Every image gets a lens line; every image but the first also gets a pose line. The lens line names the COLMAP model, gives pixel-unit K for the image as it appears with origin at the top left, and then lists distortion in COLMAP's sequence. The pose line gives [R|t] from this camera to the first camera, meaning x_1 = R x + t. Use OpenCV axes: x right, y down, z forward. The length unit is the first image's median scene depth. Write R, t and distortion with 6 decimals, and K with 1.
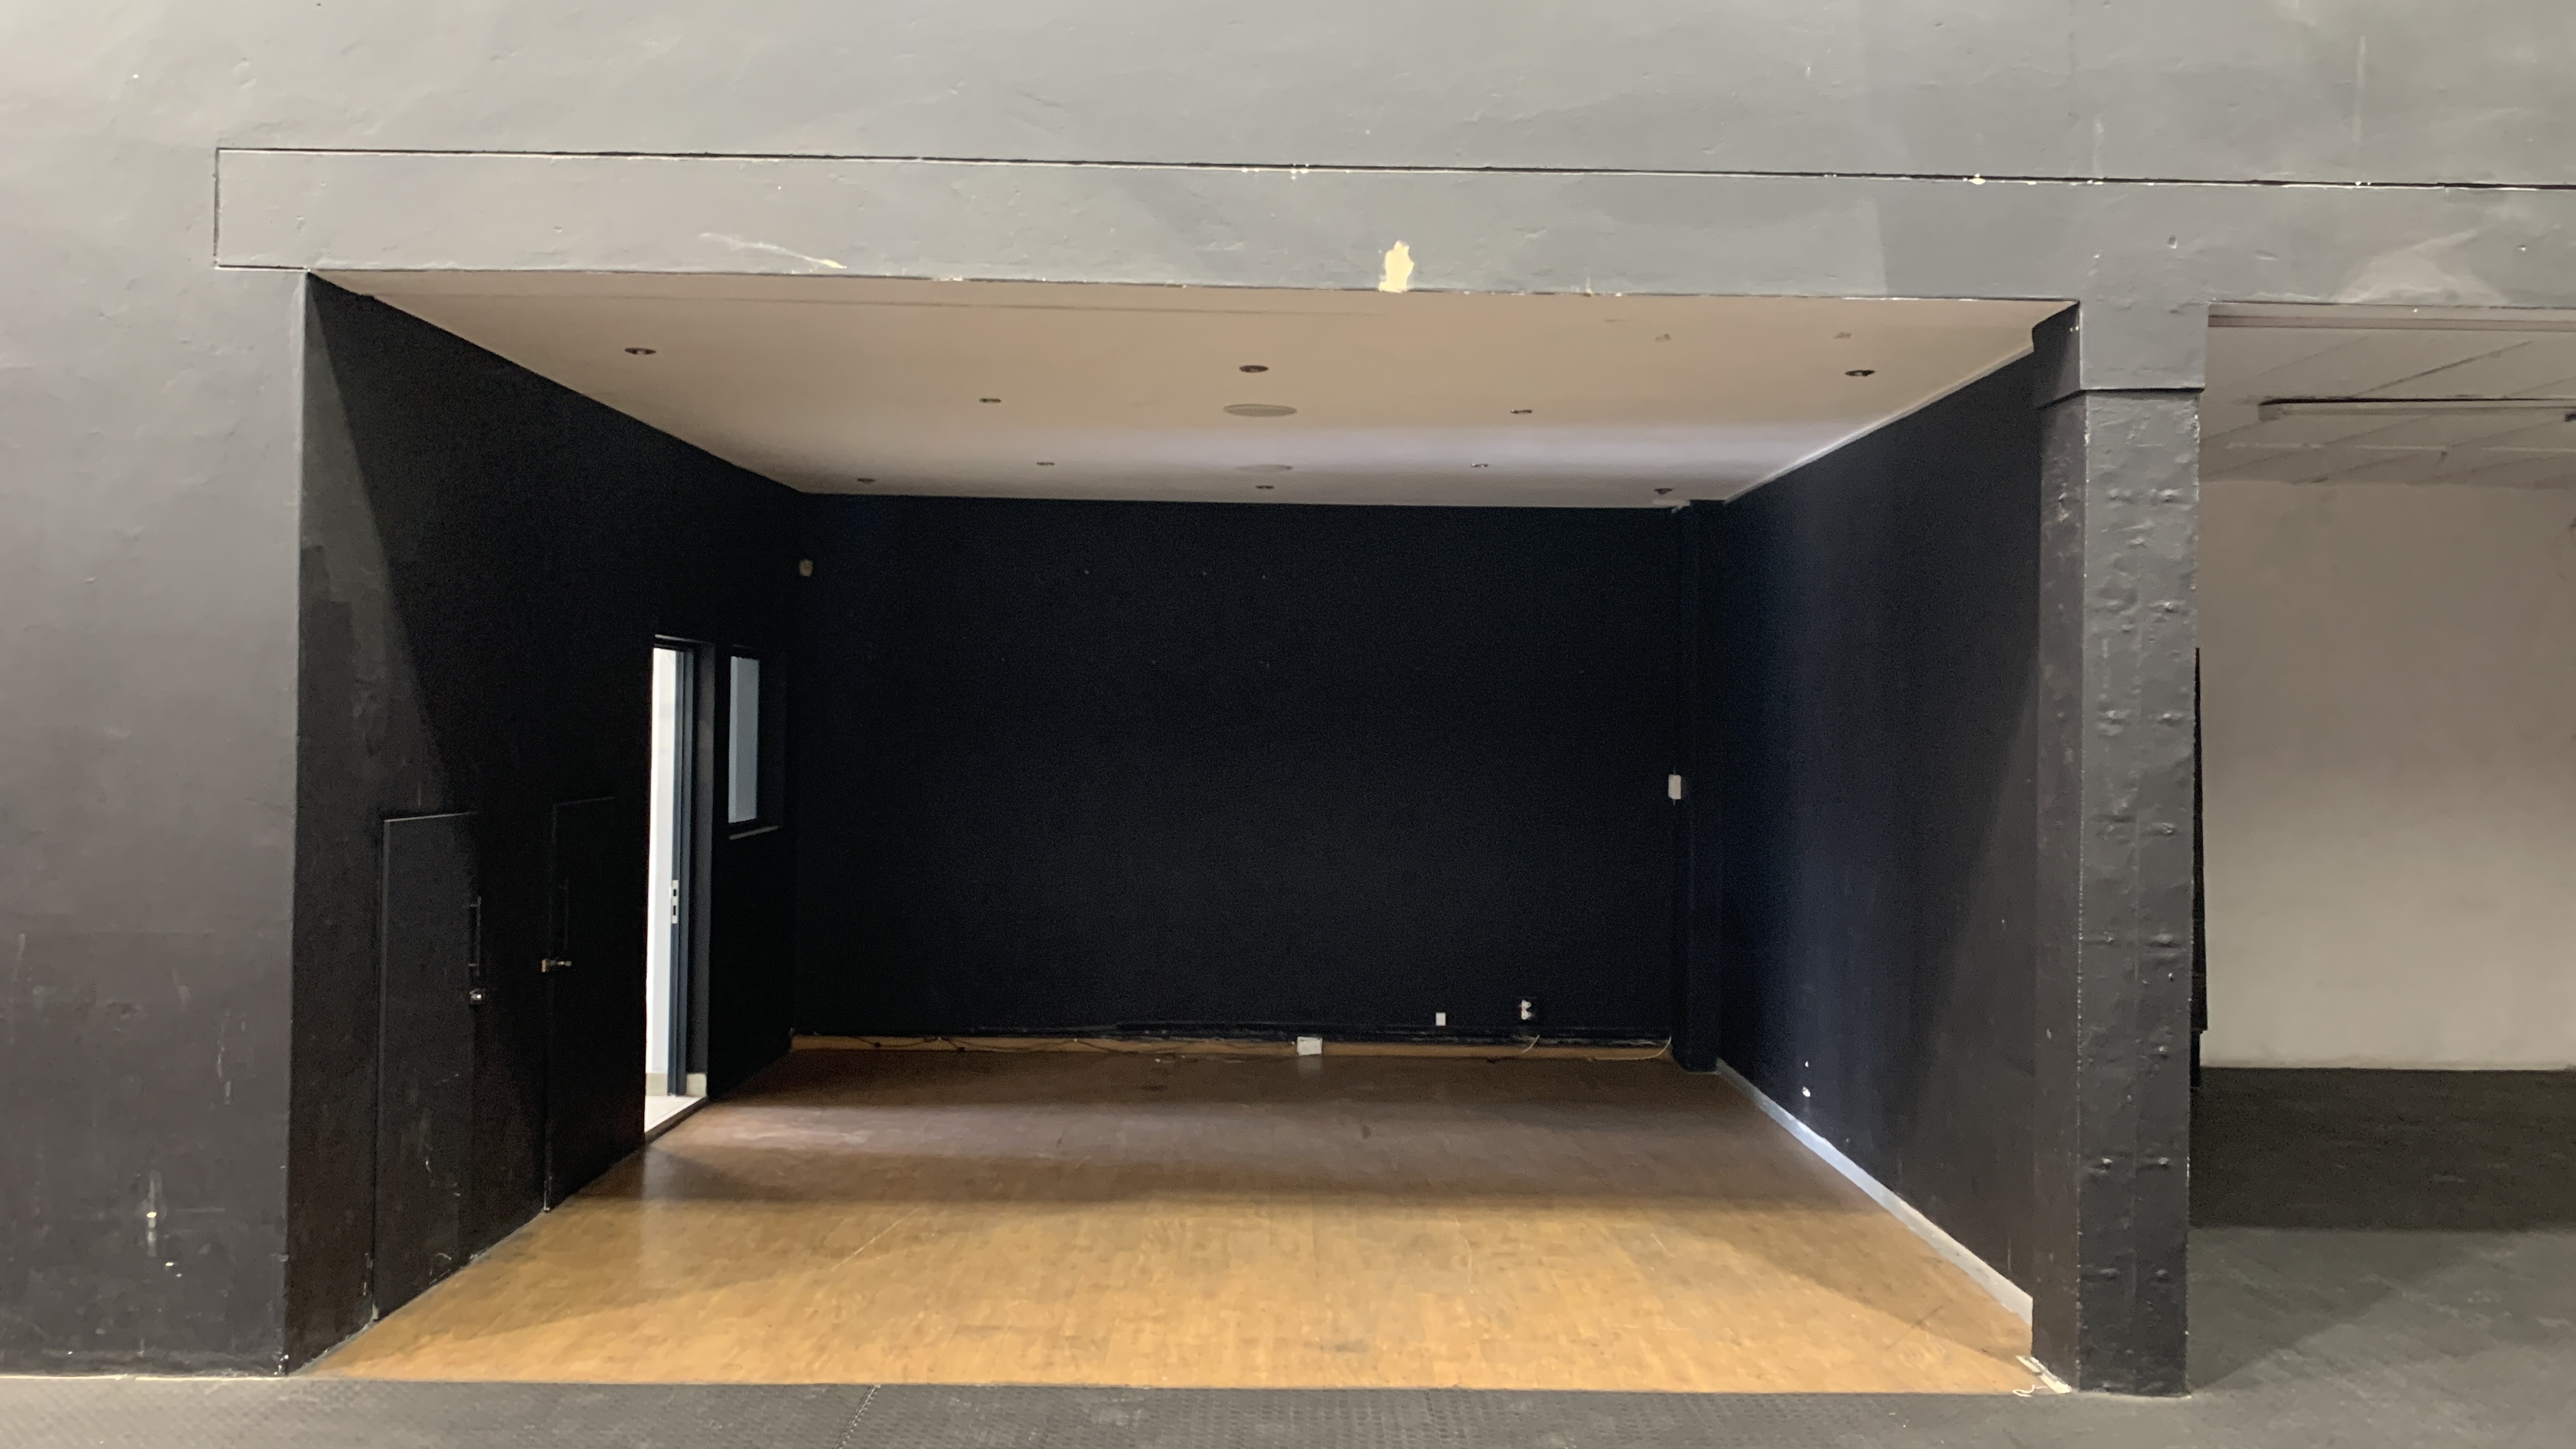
lens RADIAL K [[1963.2, 0, 1271.0], [0, 1963.2, 717.0], [0, 0, 1]] dist [0.046963, -0.044666]
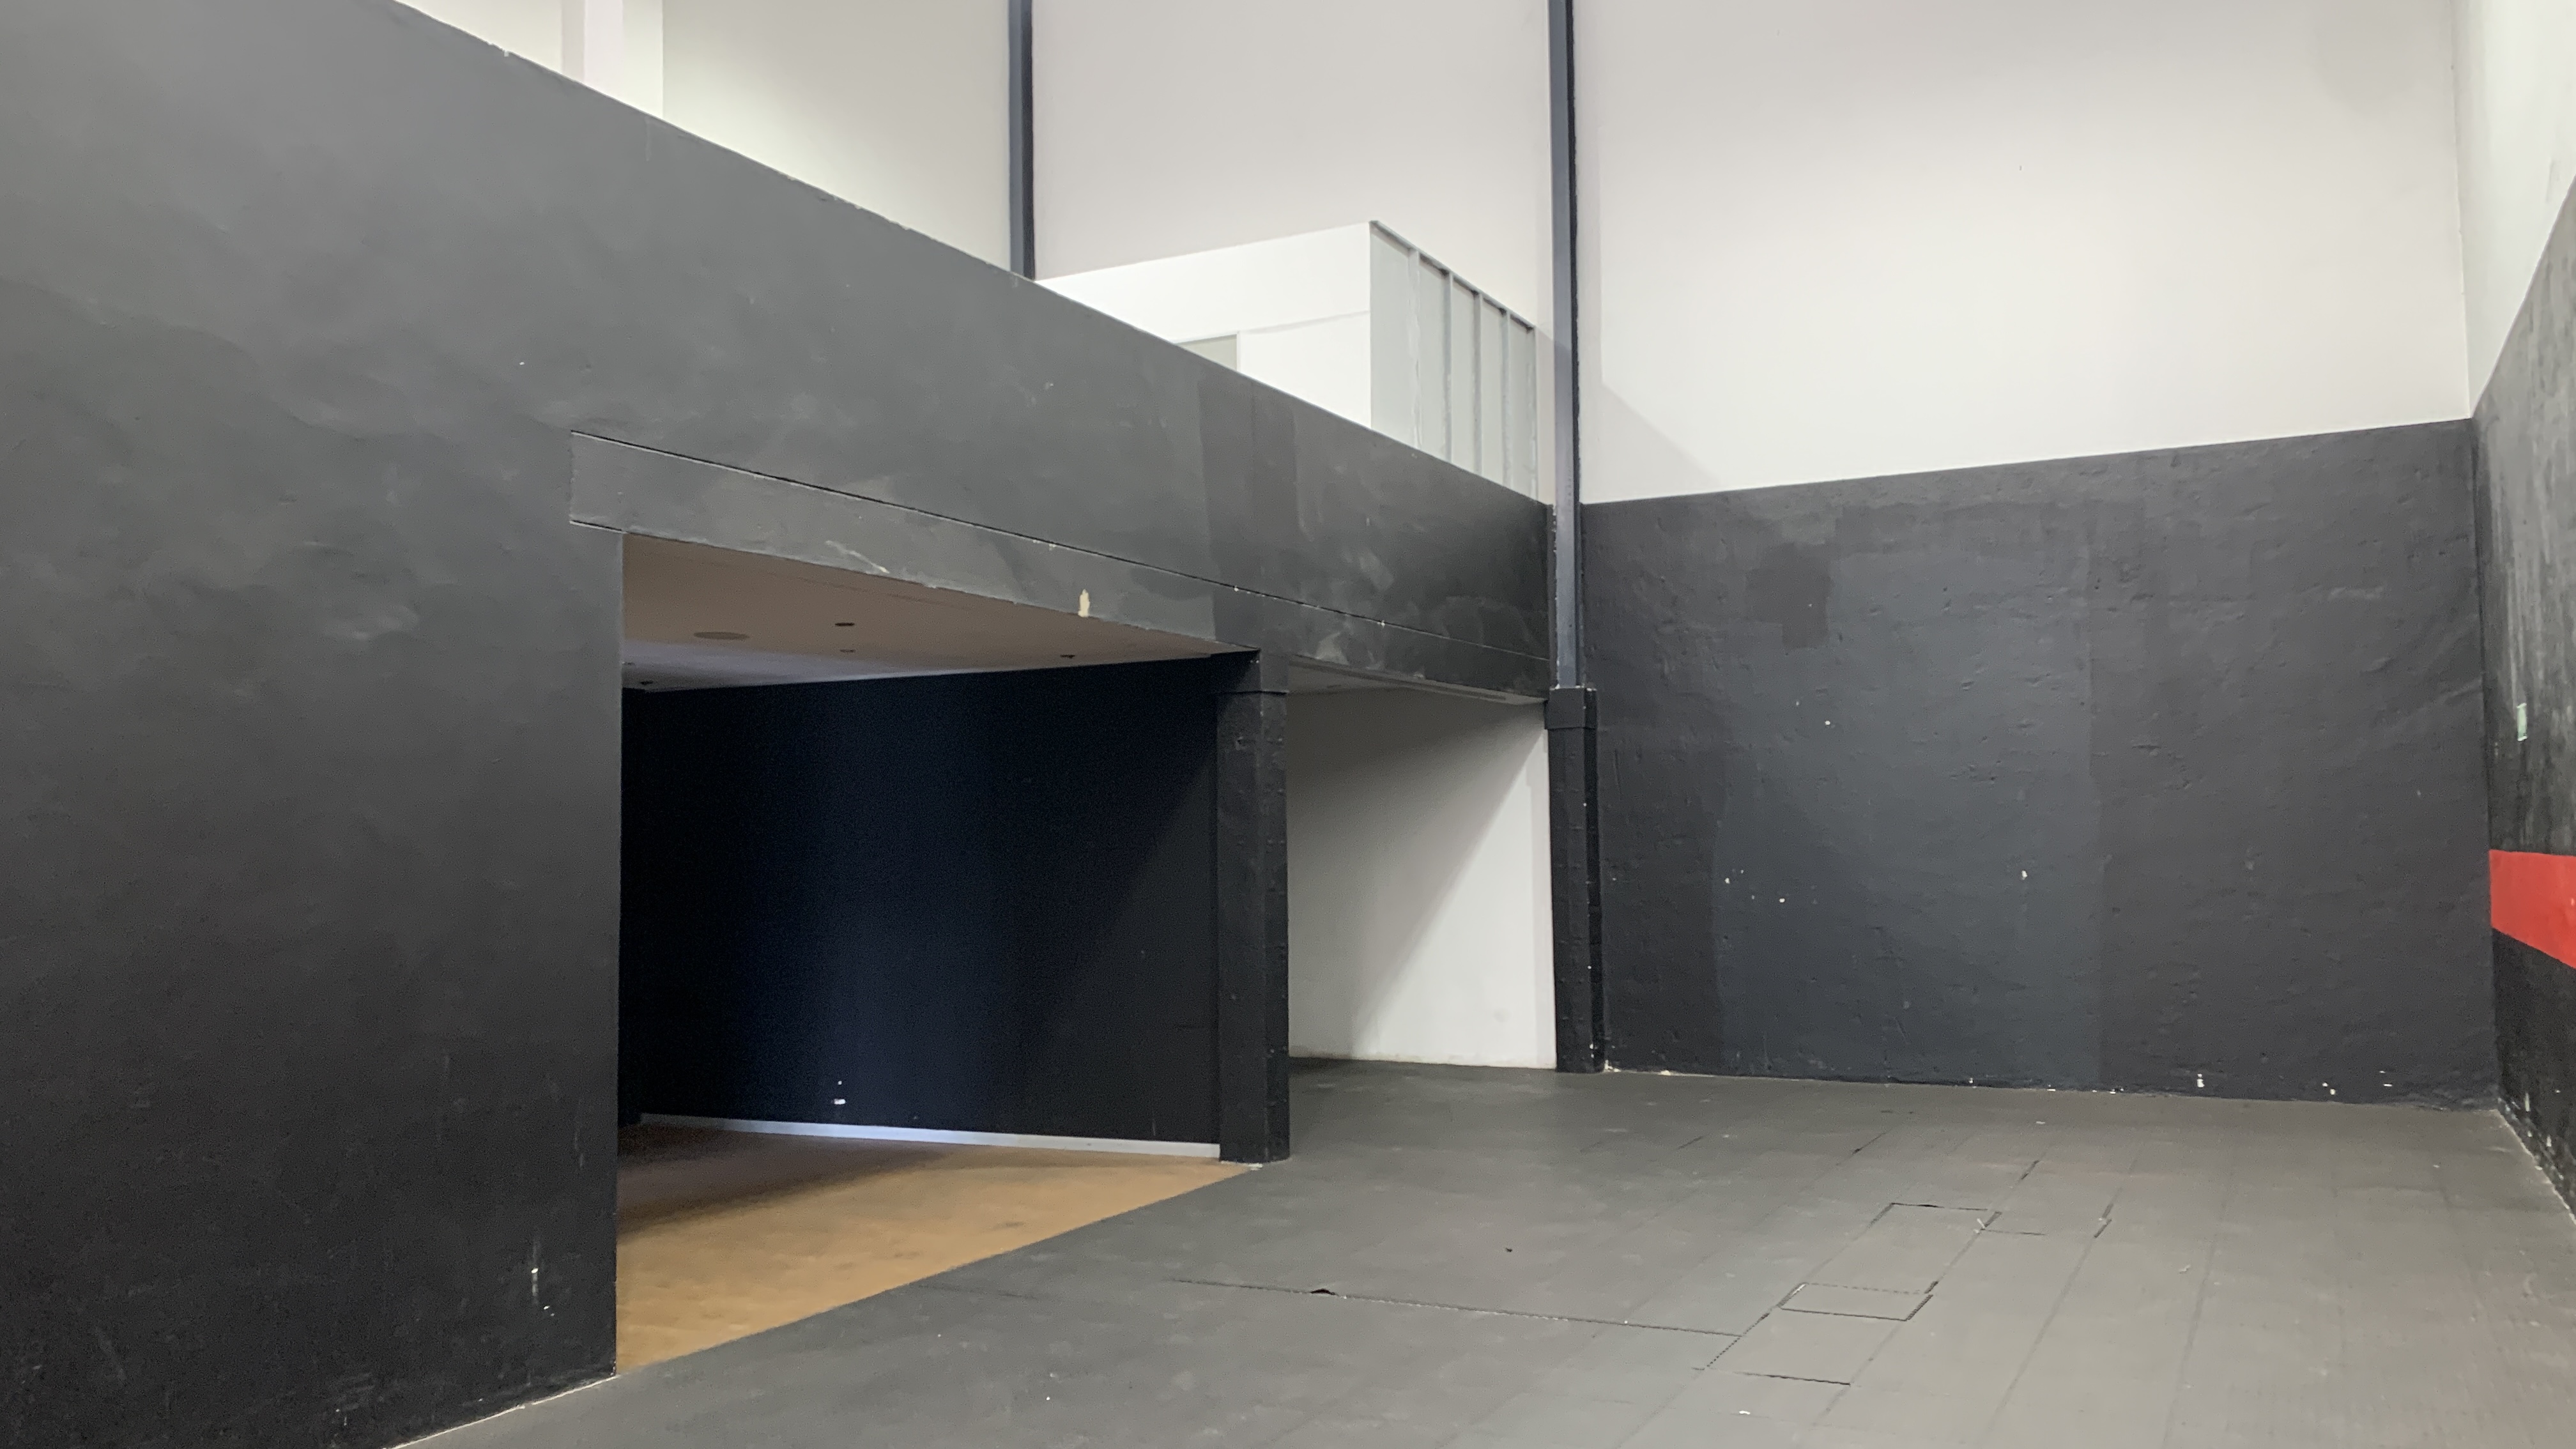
lens RADIAL K [[1963.2, 0, 1293.1], [0, 1963.2, 728.5], [0, 0, 1]] dist [0.046963, -0.044666]
pose [[0.468807, 0.035126, 0.882602, -1.444087], [0.021079, 0.998480, -0.050934, -0.016231], [-0.883049, 0.042482, 0.467354, -0.017631]]
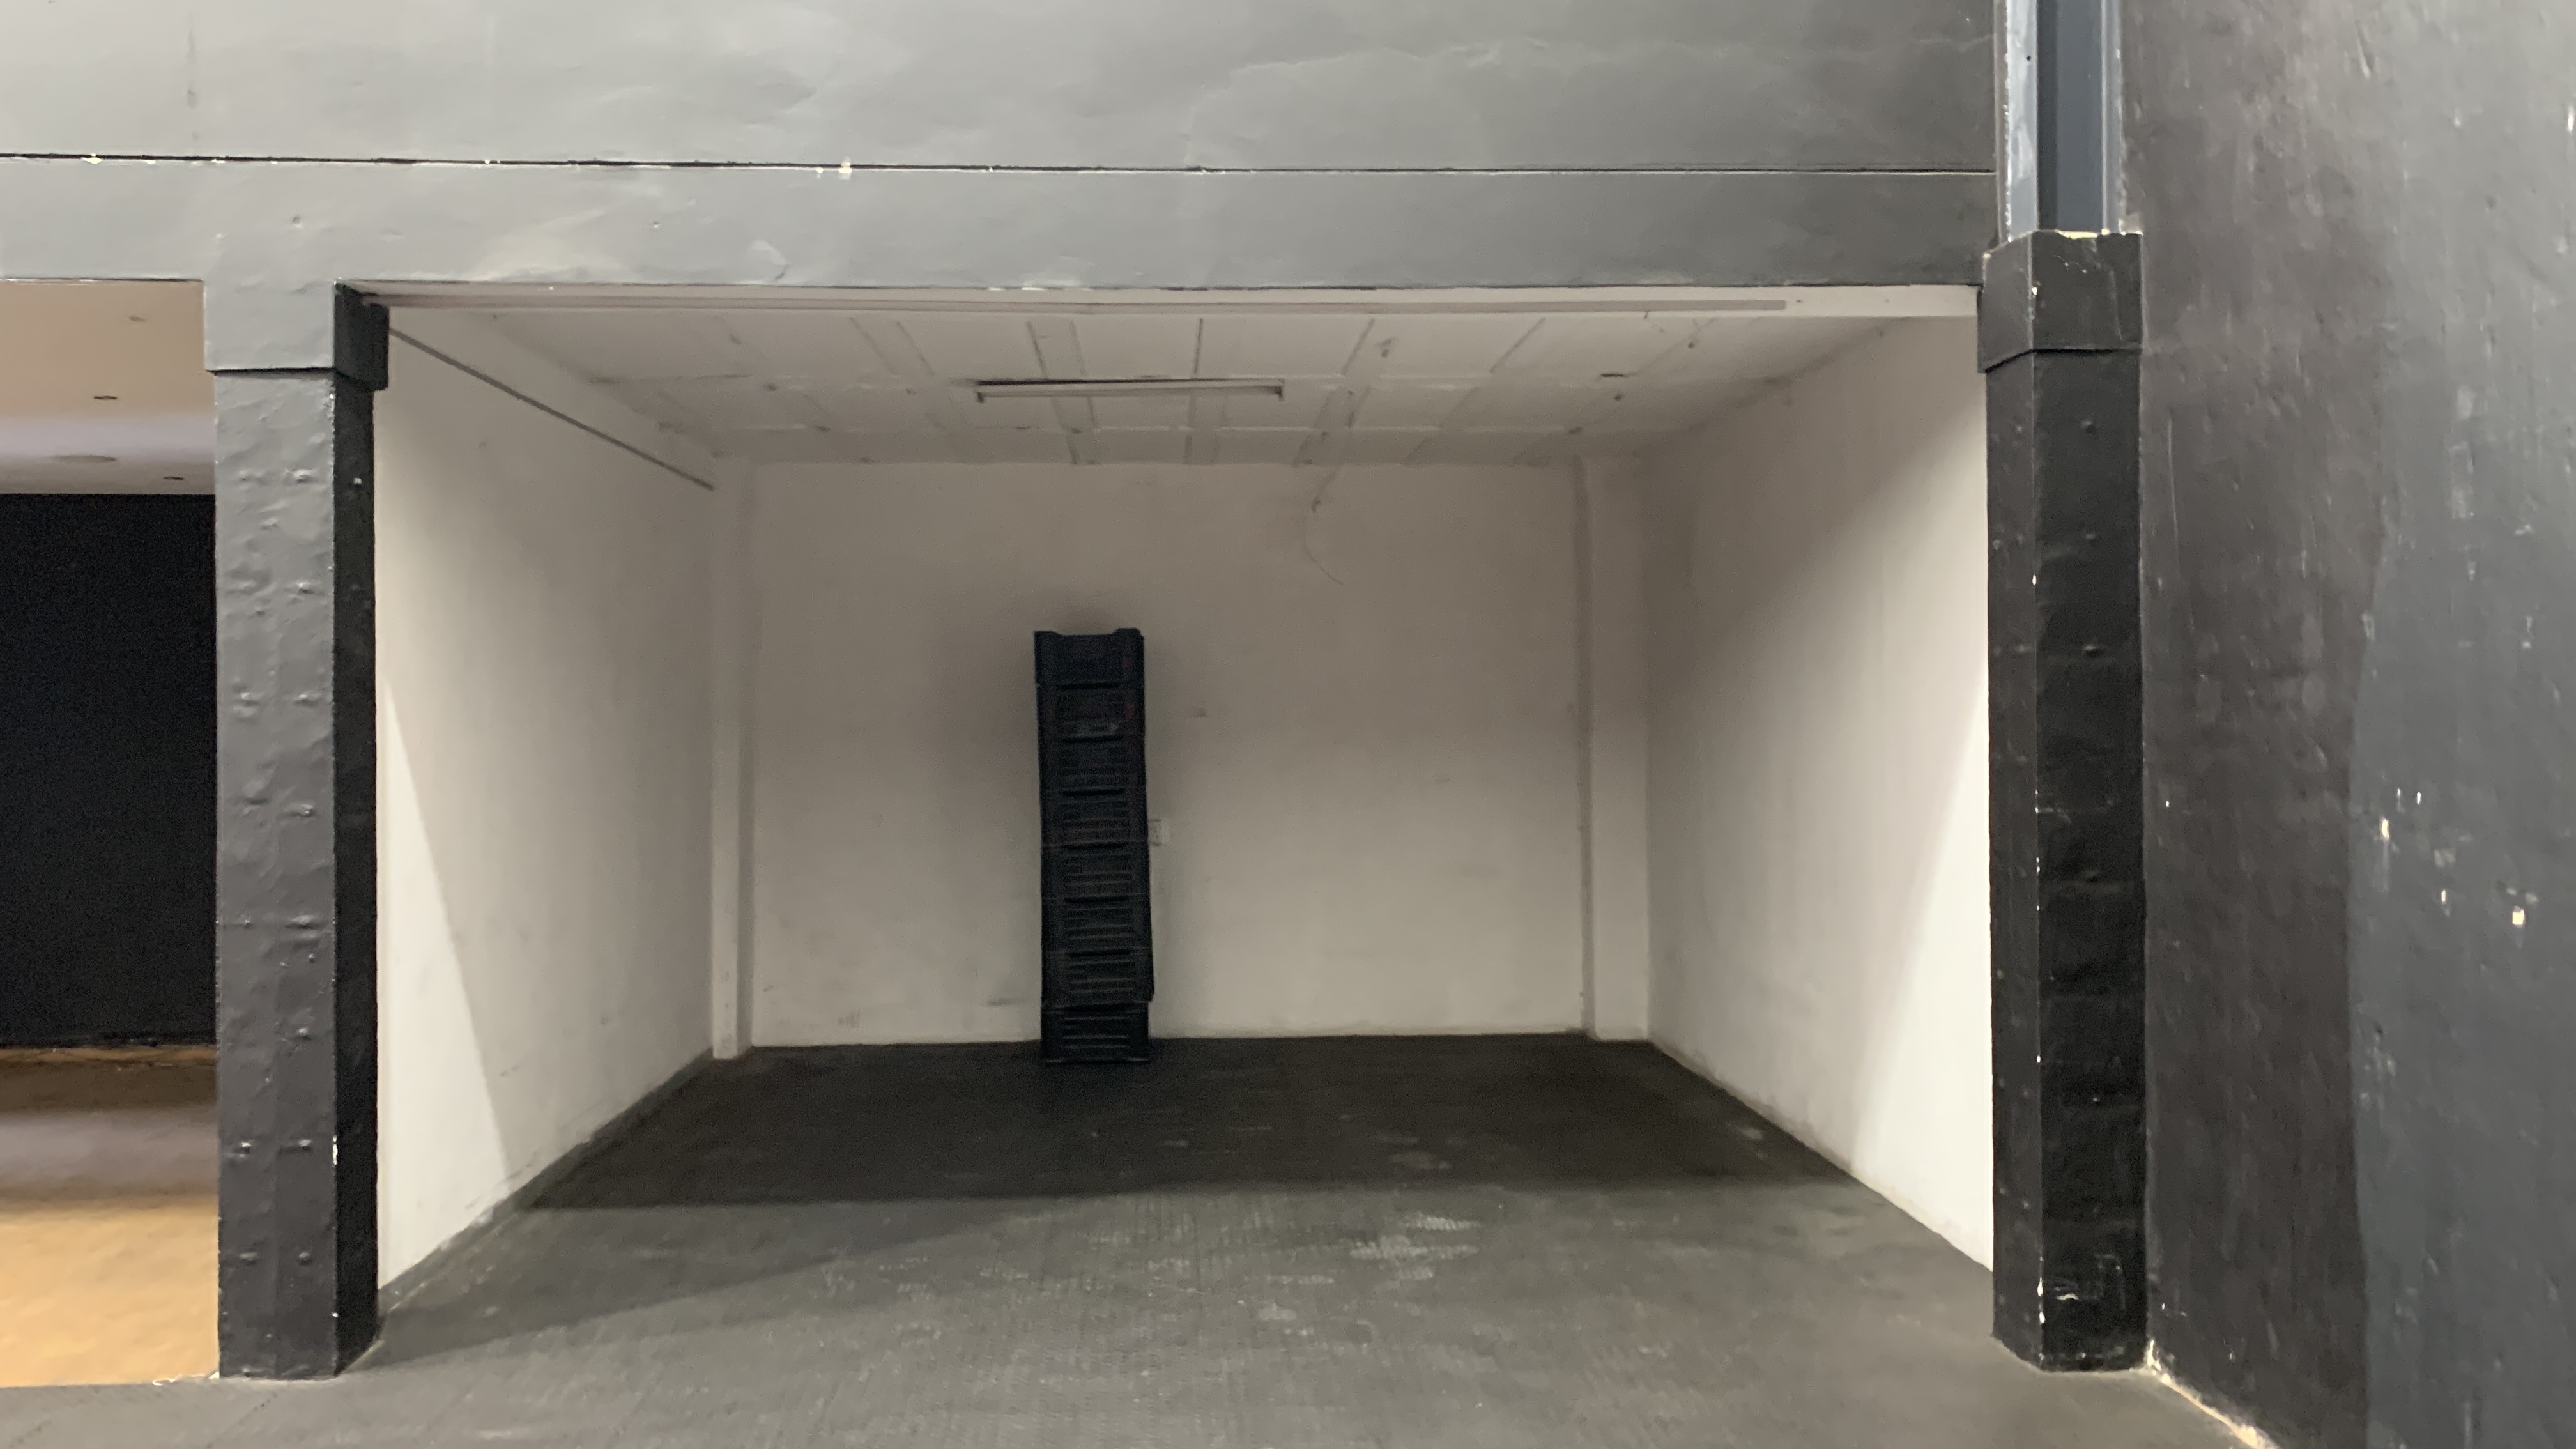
lens RADIAL K [[1963.2, 0, 1291.2], [0, 1963.2, 714.1], [0, 0, 1]] dist [0.046963, -0.044666]
pose [[0.999636, -0.019696, 0.018415, 0.931913], [0.019734, 0.999803, -0.001888, 0.019971], [-0.018374, 0.002251, 0.999829, -0.006866]]
